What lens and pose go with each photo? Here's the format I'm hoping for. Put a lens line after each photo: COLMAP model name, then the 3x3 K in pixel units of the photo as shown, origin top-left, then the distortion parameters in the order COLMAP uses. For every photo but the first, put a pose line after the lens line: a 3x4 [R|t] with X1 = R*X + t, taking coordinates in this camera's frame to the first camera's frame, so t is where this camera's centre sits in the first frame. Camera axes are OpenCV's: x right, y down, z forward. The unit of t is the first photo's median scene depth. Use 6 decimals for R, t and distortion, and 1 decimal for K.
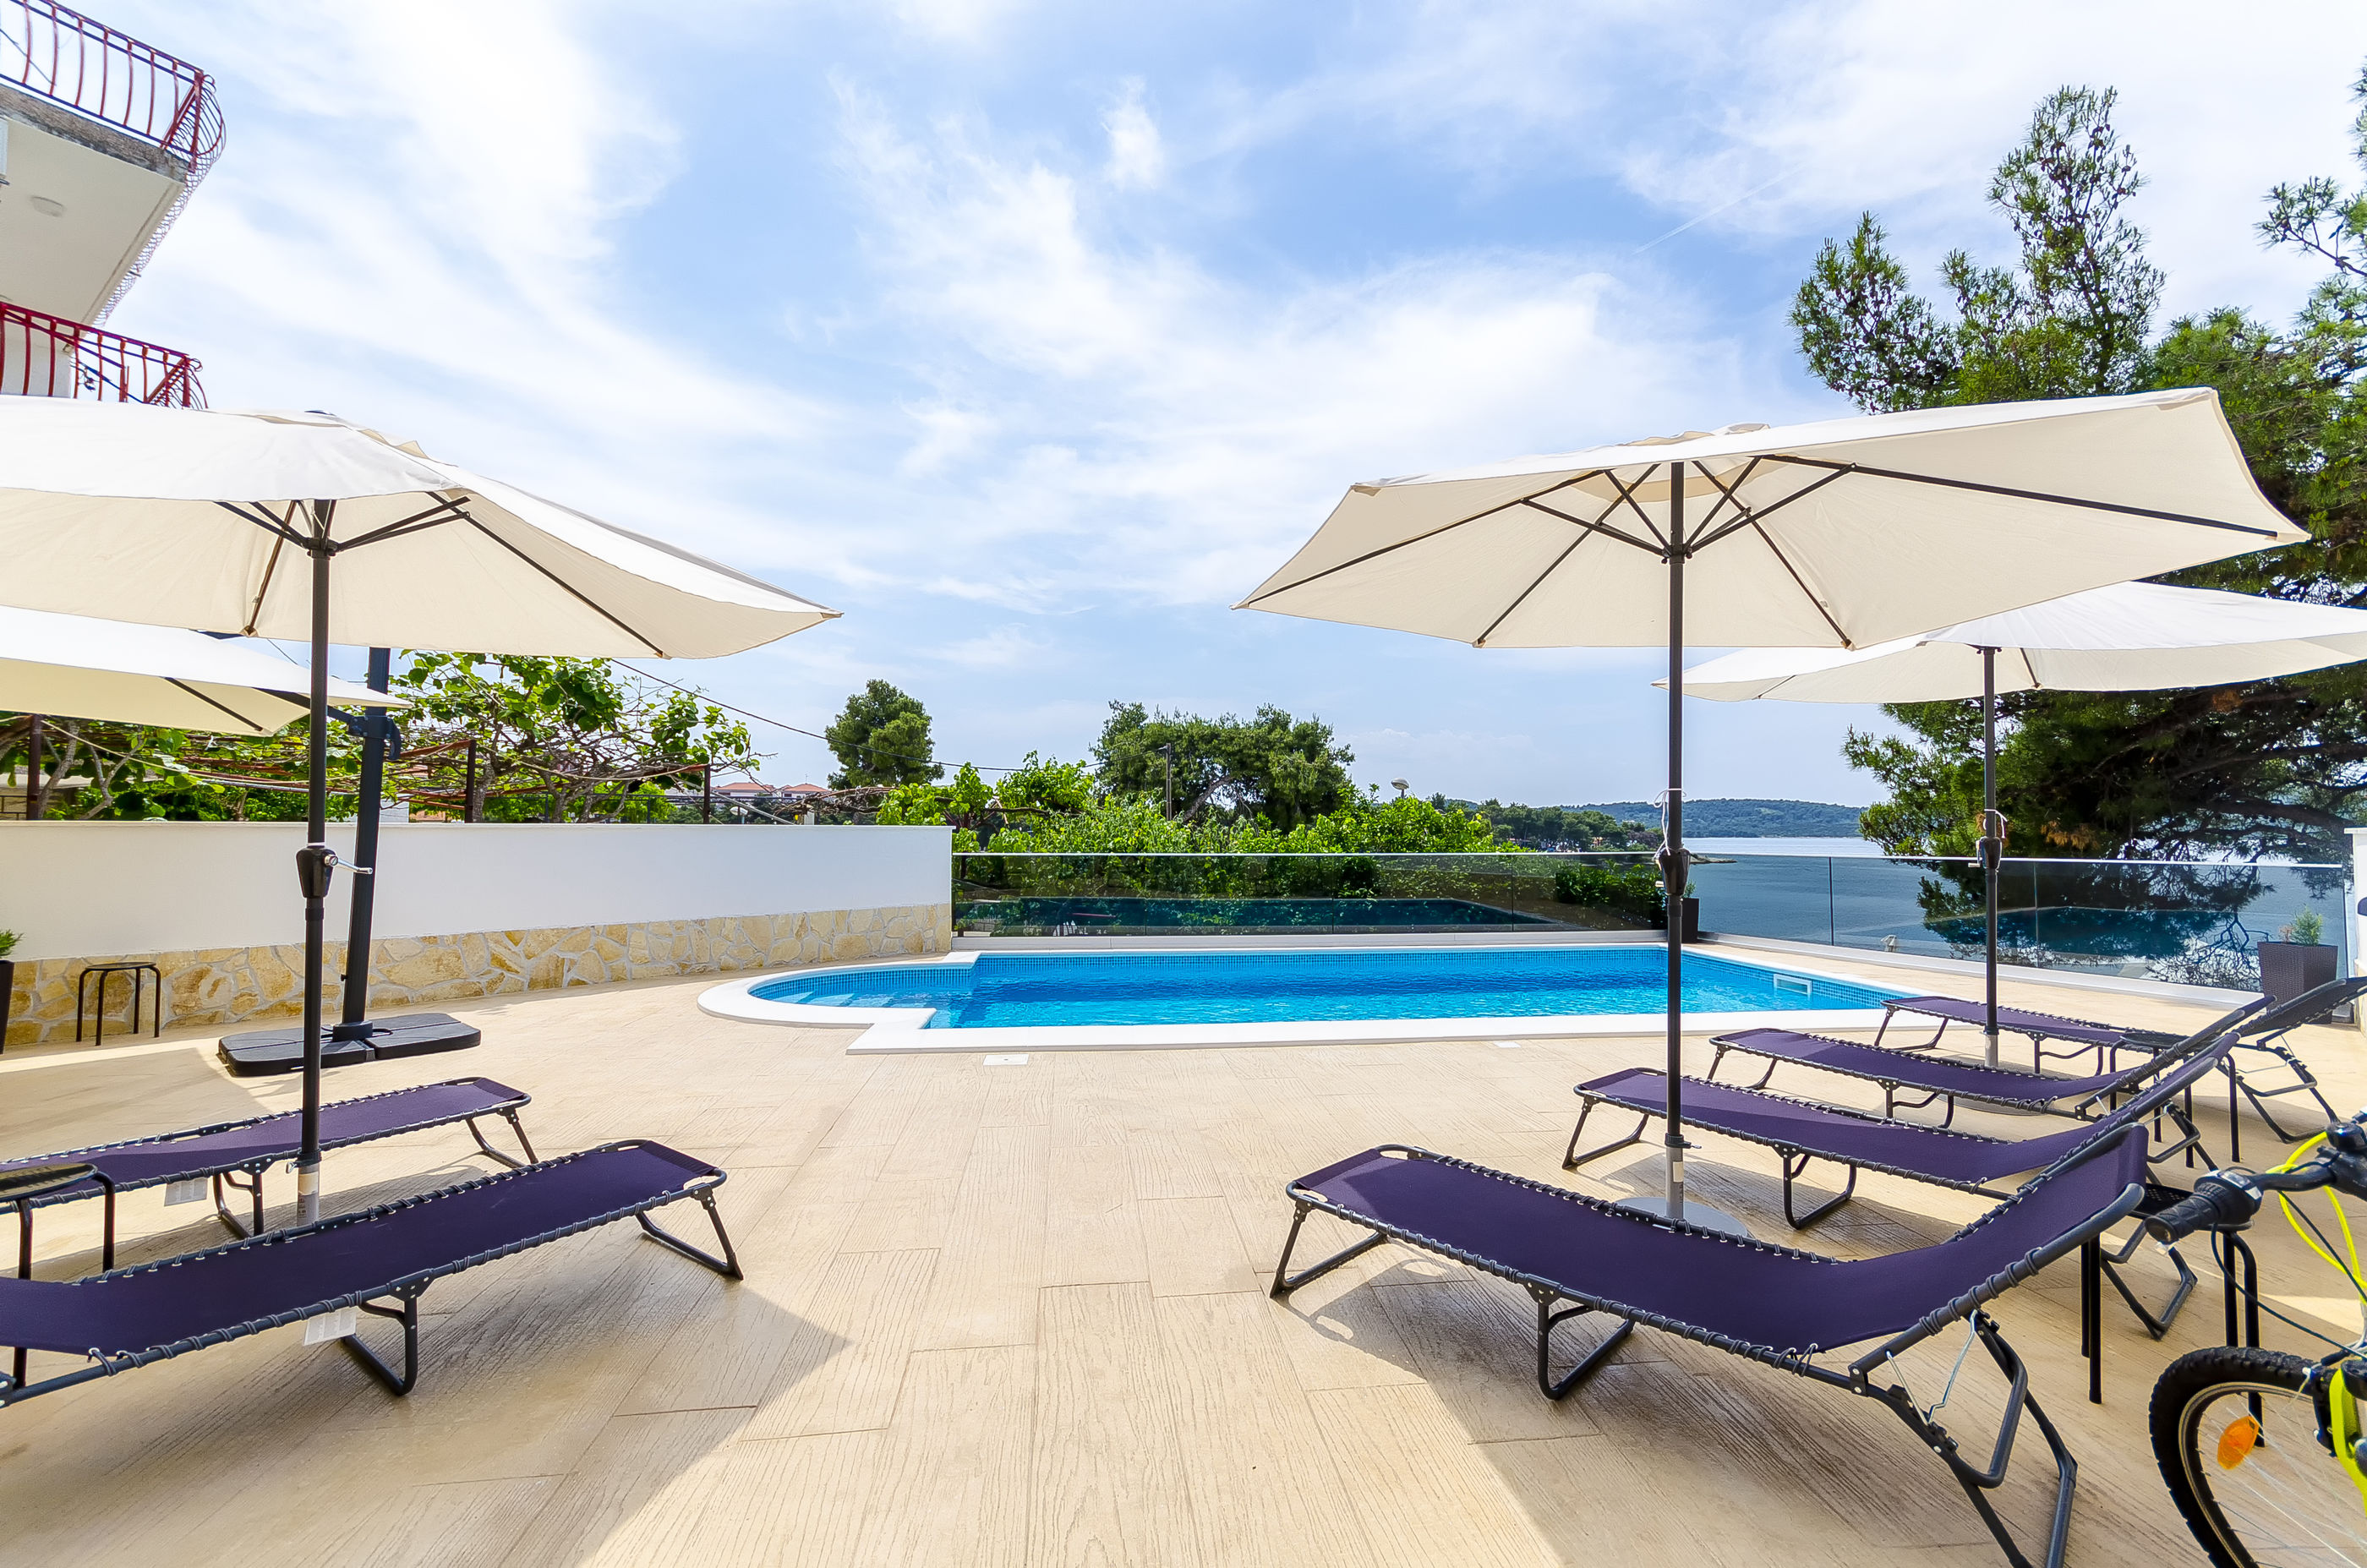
lens RADIAL K [[1033.8, 0, 1183.5], [0, 1033.8, 784.0], [0, 0, 1]] dist [0.014859, 0.000314]
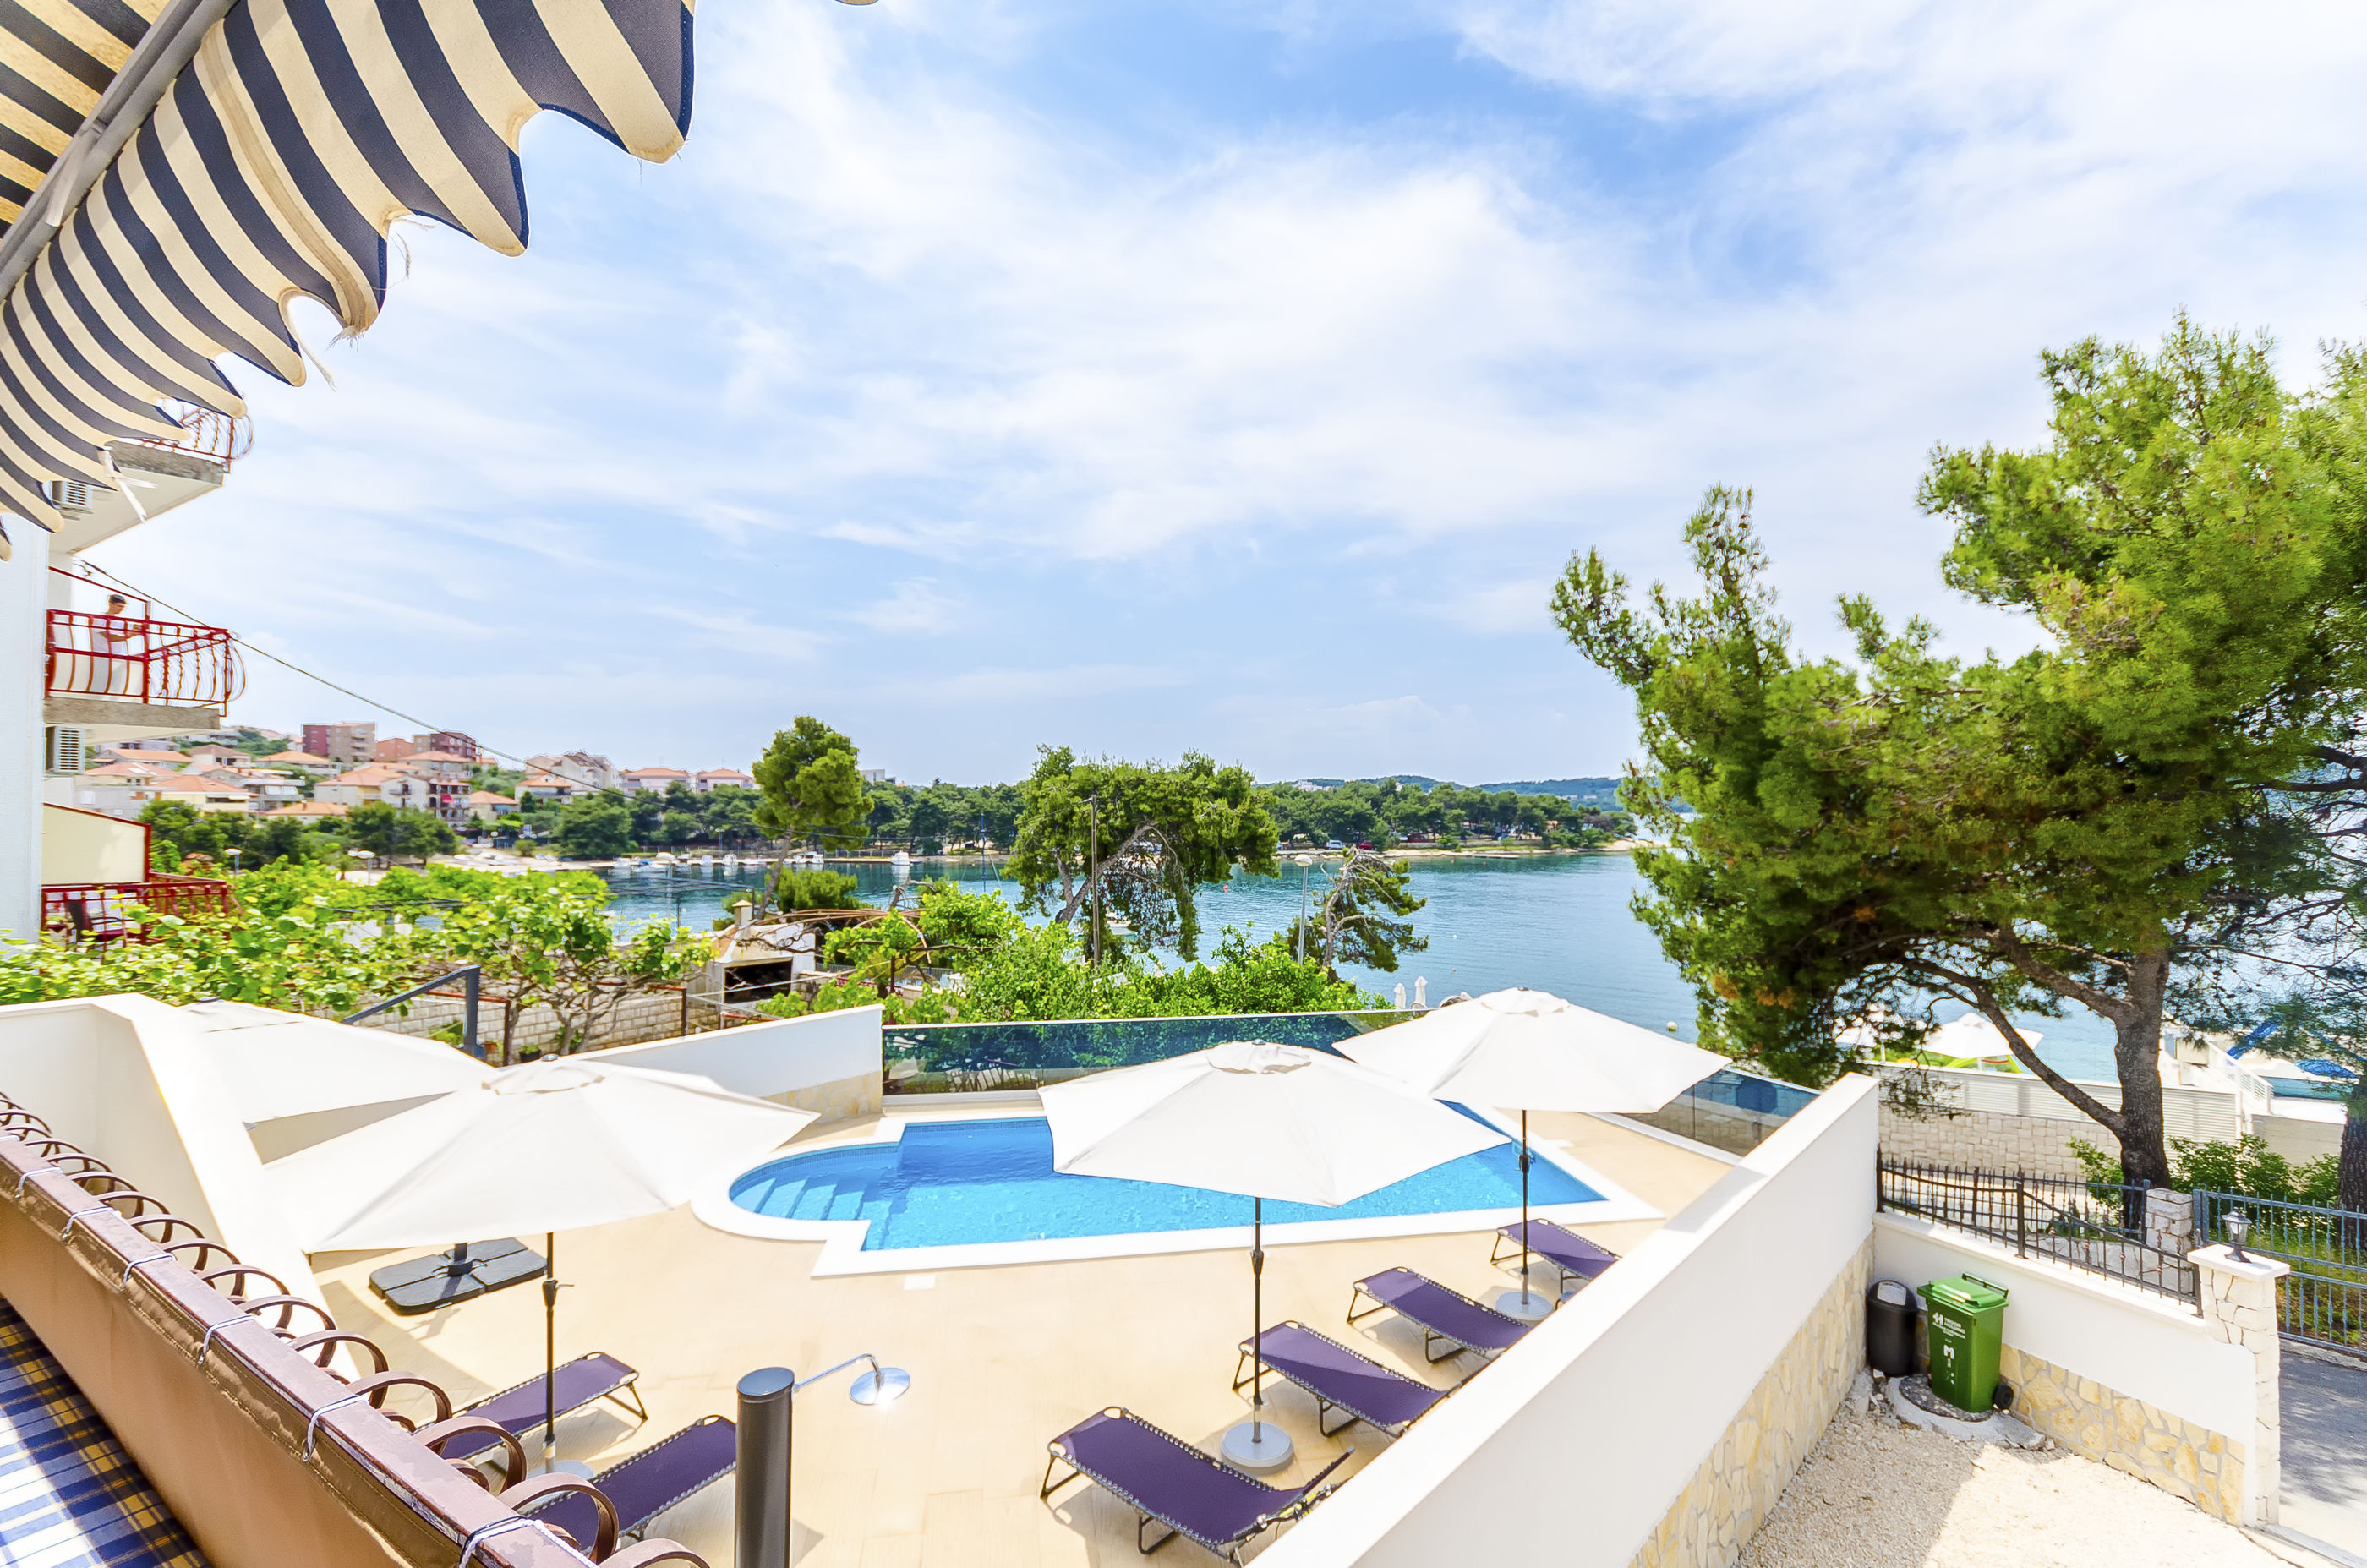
lens RADIAL K [[1091.7, 0, 1183.5], [0, 1091.7, 784.0], [0, 0, 1]] dist [0.019780, 0.000441]
pose [[0.998792, -0.001647, 0.049102, 0.080478], [0.000483, 0.999719, 0.023707, -0.289245], [-0.049127, -0.023654, 0.998512, -0.342275]]
